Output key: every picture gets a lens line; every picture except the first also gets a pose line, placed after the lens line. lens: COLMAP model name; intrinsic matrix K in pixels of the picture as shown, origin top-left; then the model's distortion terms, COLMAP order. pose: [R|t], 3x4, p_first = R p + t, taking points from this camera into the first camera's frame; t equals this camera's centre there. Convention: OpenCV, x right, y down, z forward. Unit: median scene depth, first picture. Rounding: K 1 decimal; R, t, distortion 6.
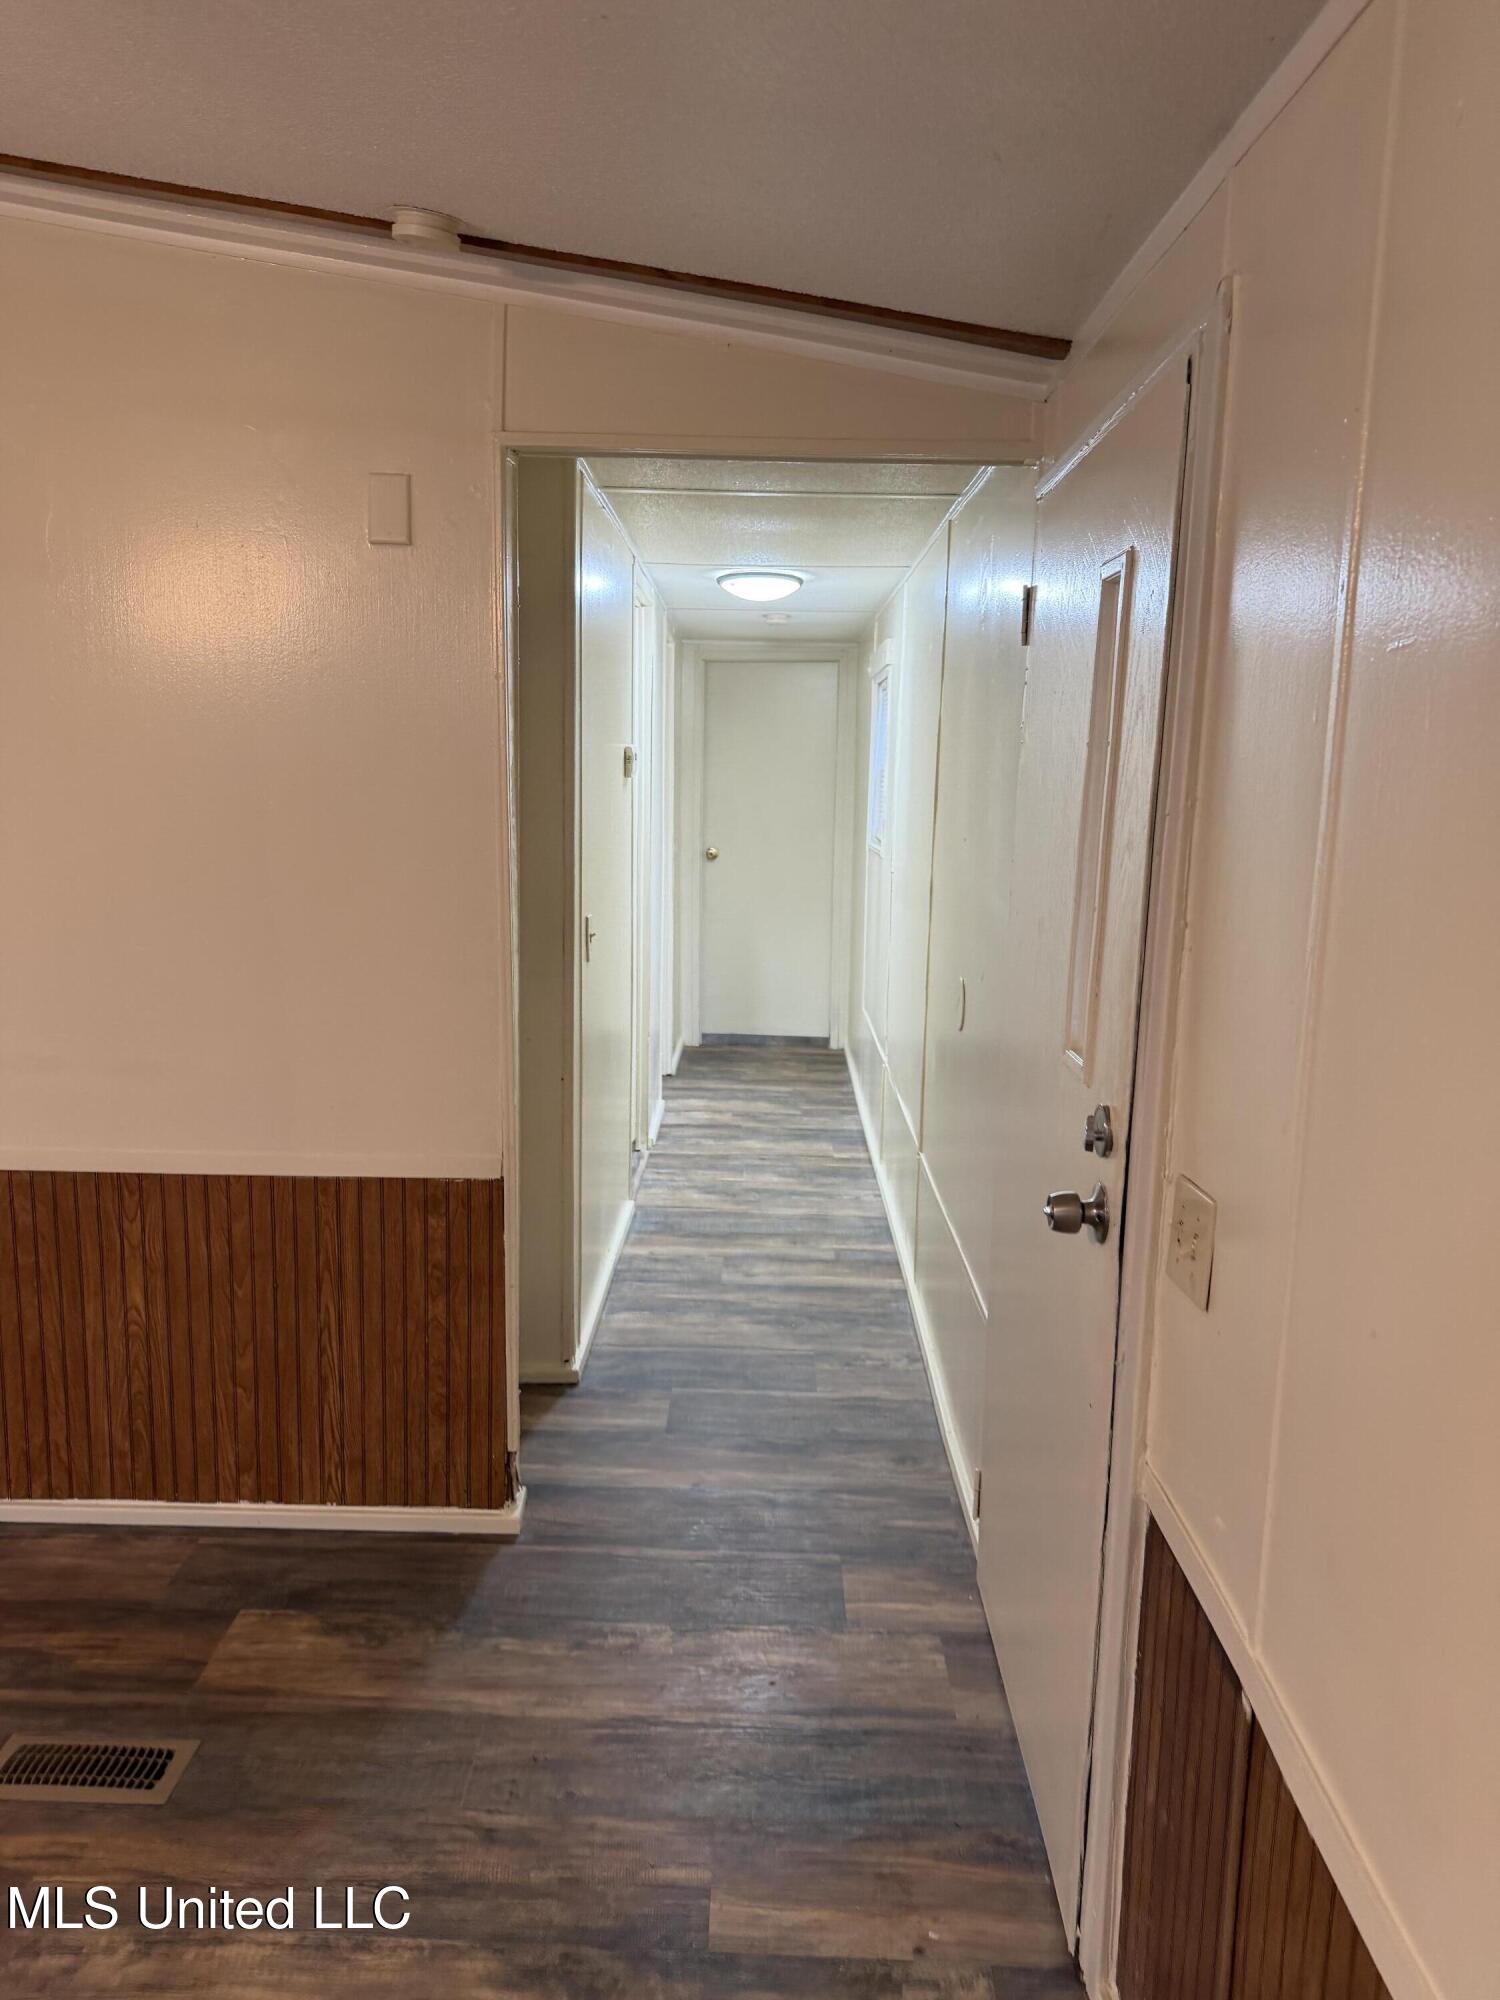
lens RADIAL K [[1396.7, 0, 750.0], [0, 1396.7, 1000.0], [0, 0, 1]] dist [0.096445, -0.123852]
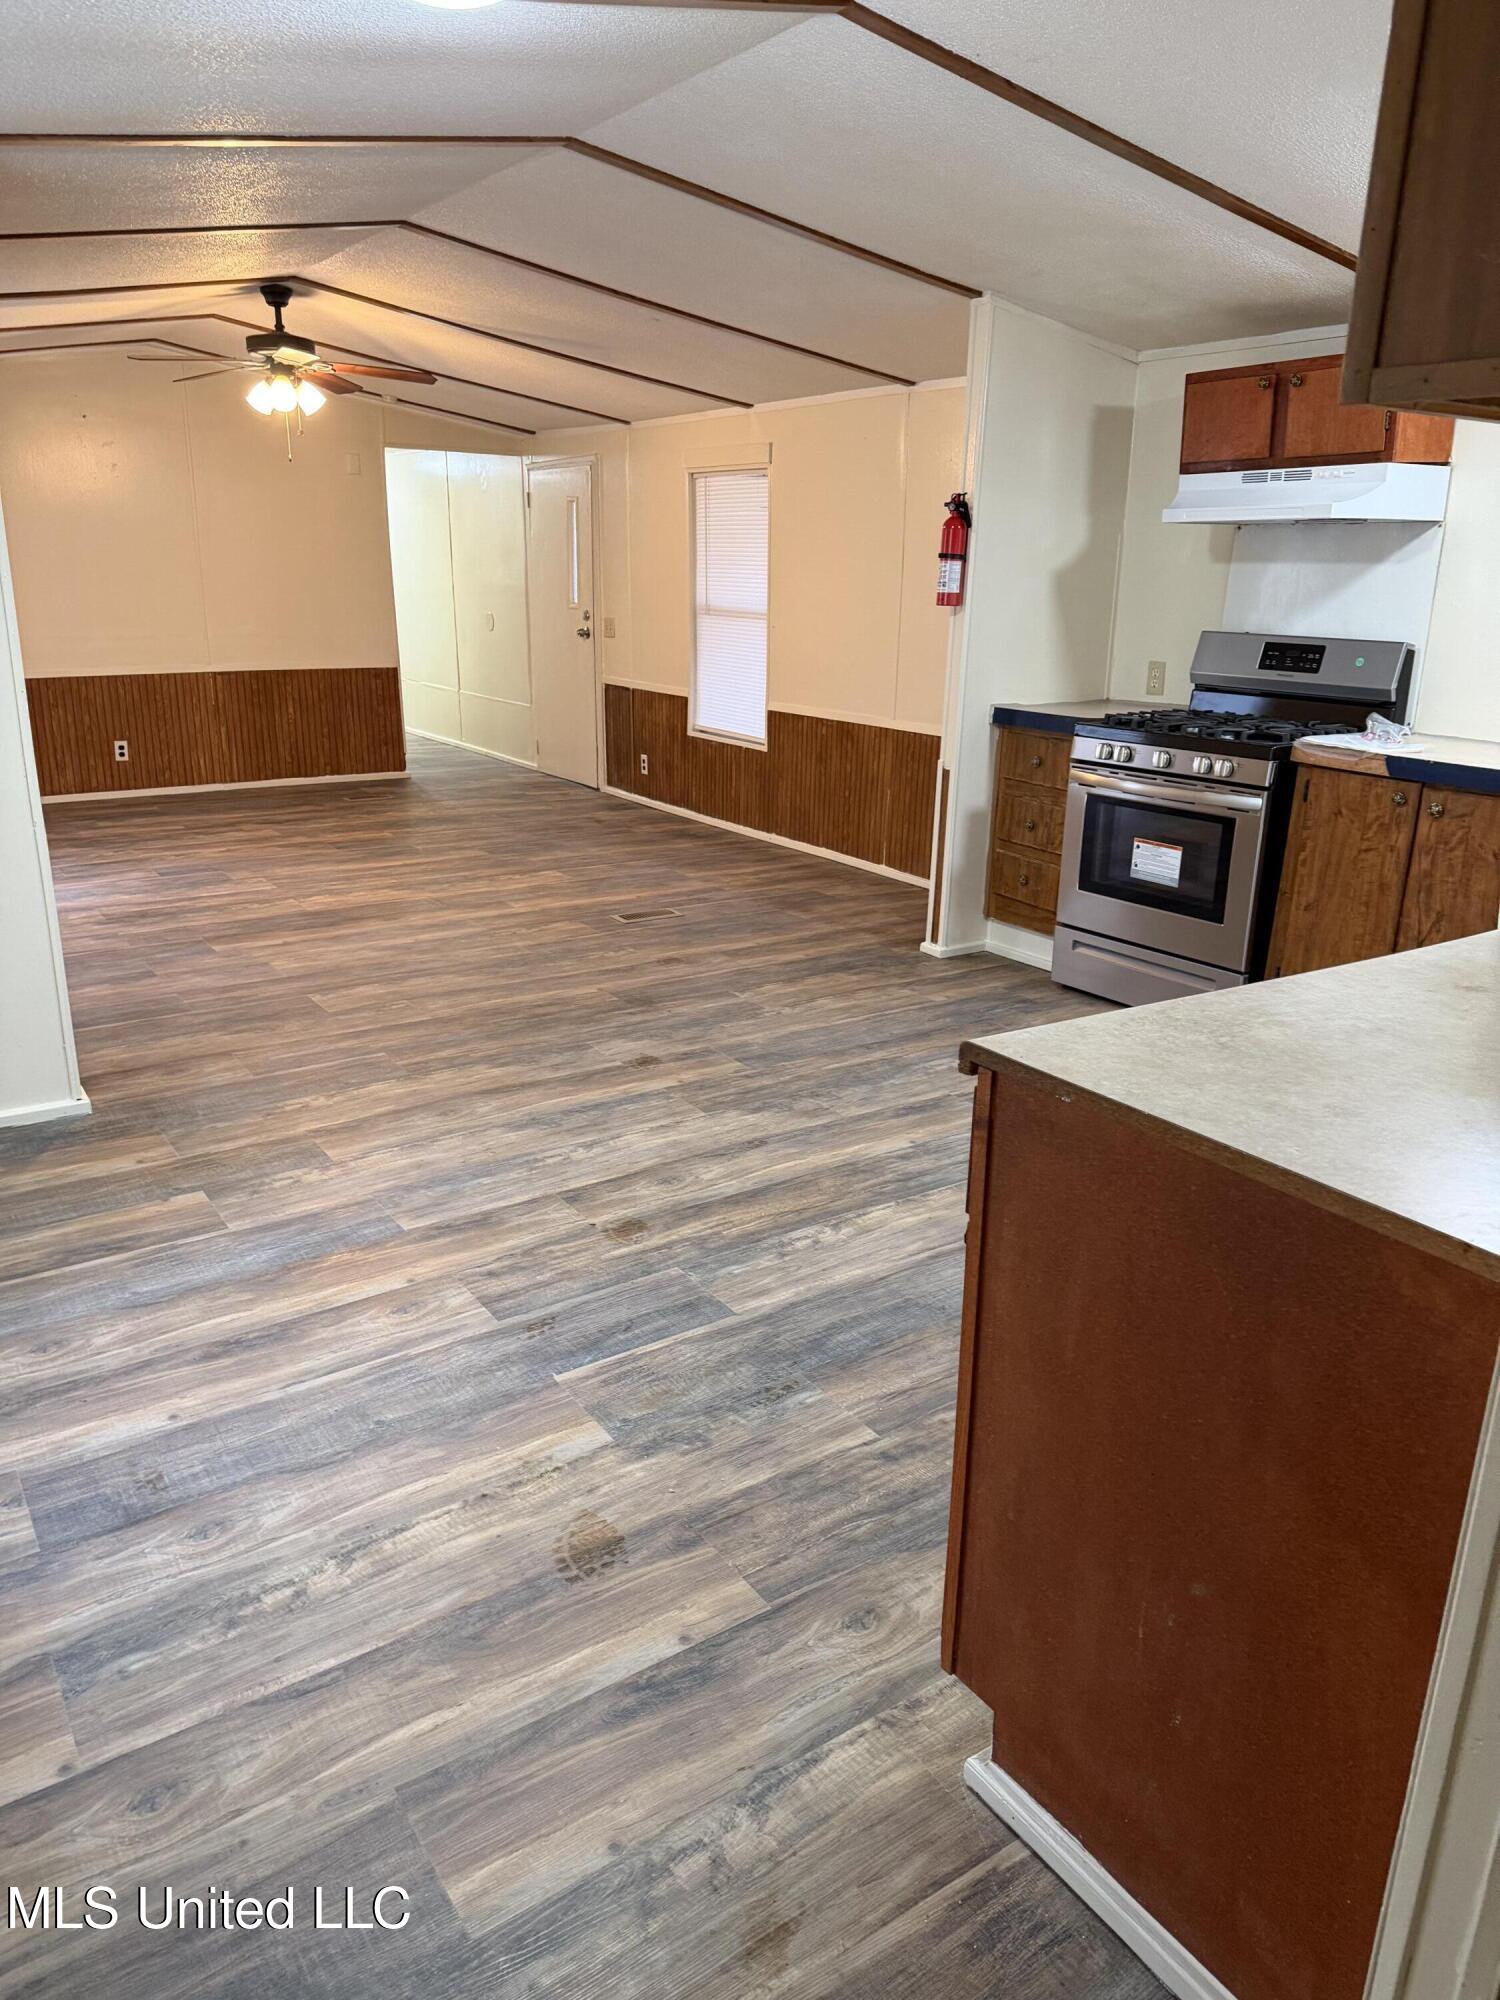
lens RADIAL K [[1396.7, 0, 750.0], [0, 1396.7, 1000.0], [0, 0, 1]] dist [0.096445, -0.123852]
pose [[0.815197, -0.181268, 0.550087, -1.463984], [0.100734, 0.979661, 0.173542, 0.400123], [-0.570357, -0.086058, 0.816876, -2.277121]]
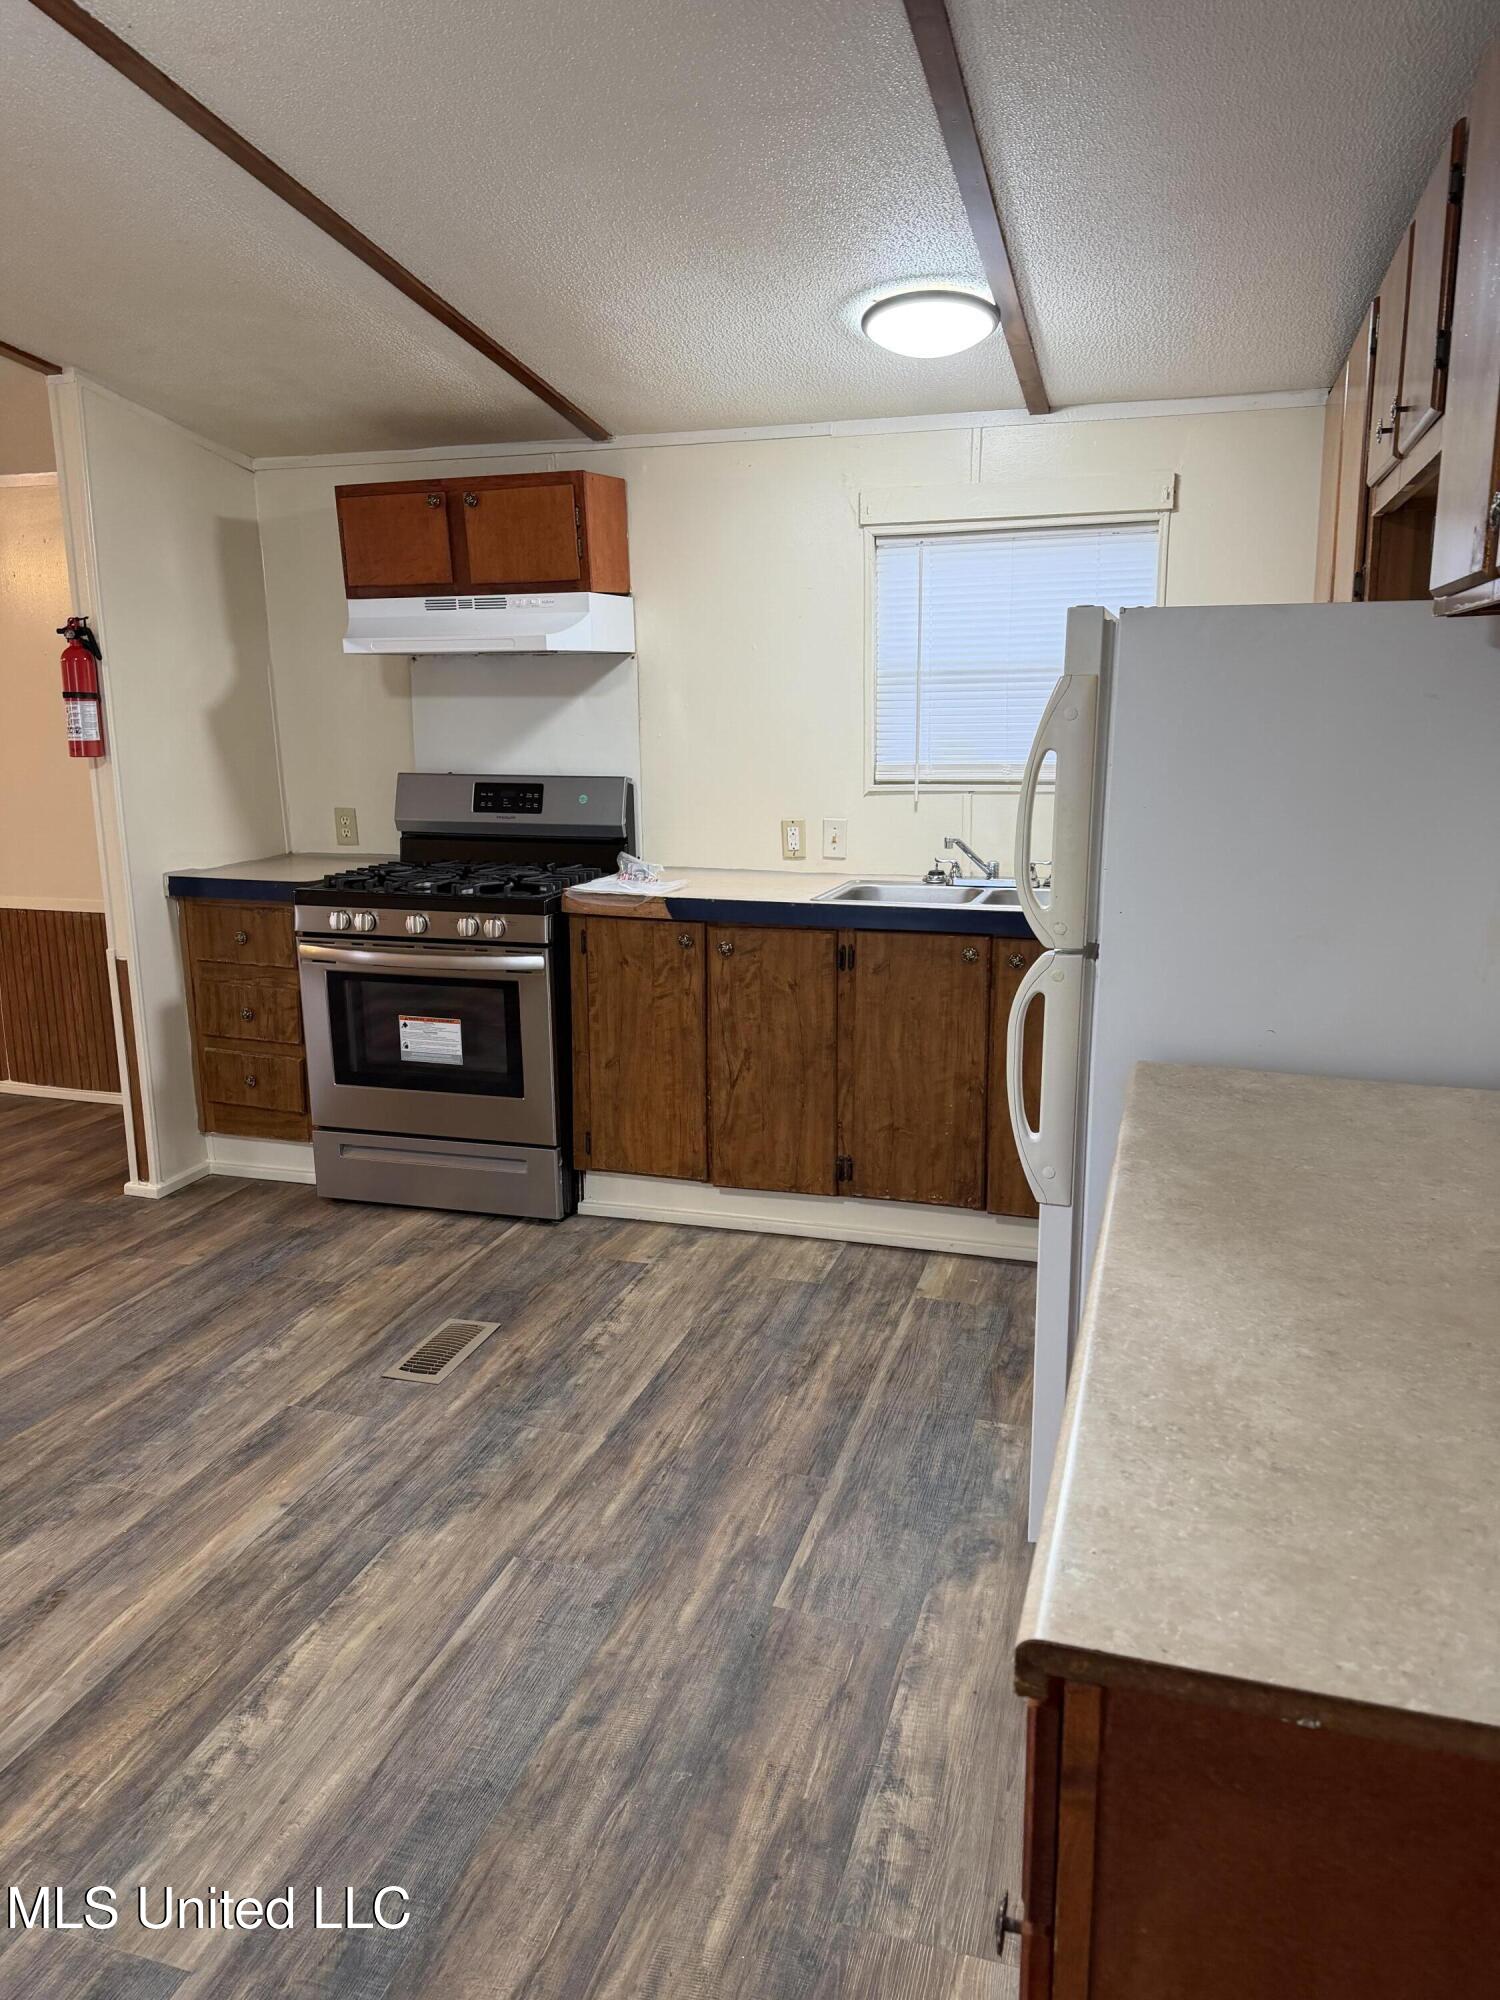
lens RADIAL K [[1392.0, 0, 742.0], [0, 1392.0, 1019.9], [0, 0, 1]] dist [0.086110, -0.120108]
pose [[0.280167, -0.251214, 0.926498, -1.348669], [0.179454, 0.961843, 0.206532, 0.321249], [-0.943028, 0.108400, 0.314558, -1.923069]]
